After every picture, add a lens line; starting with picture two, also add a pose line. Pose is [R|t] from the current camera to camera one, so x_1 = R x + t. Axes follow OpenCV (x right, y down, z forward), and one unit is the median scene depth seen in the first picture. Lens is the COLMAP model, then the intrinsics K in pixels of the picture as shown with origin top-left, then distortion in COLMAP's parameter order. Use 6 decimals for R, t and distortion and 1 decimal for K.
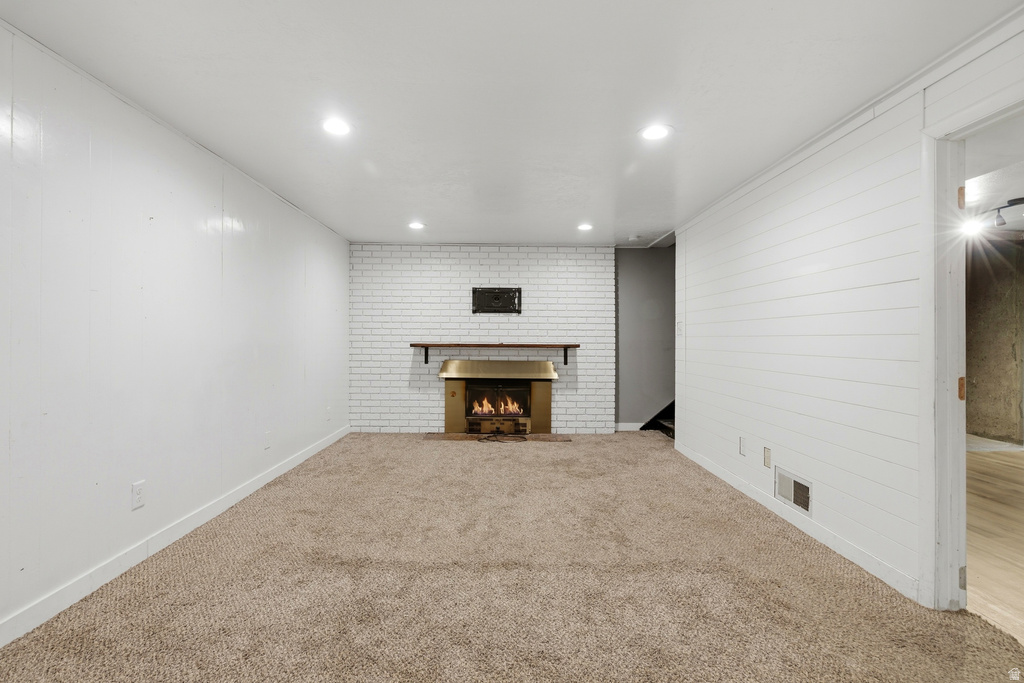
lens RADIAL K [[468.9, 0, 511.2], [0, 468.9, 340.0], [0, 0, 1]] dist [0.002704, 0.001633]
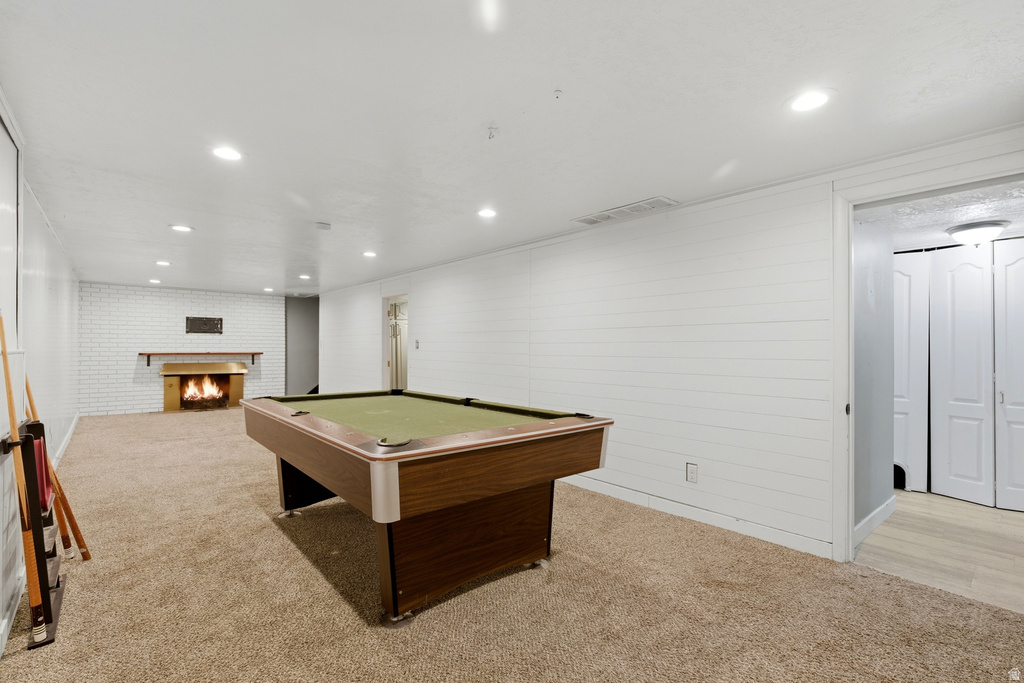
lens RADIAL K [[468.9, 0, 511.2], [0, 468.9, 342.7], [0, 0, 1]] dist [0.002704, 0.001633]
pose [[0.781401, 0.003383, 0.624020, -0.212210], [-0.001832, 0.999993, -0.003127, -0.022214], [-0.624027, 0.001300, 0.781402, -0.898018]]
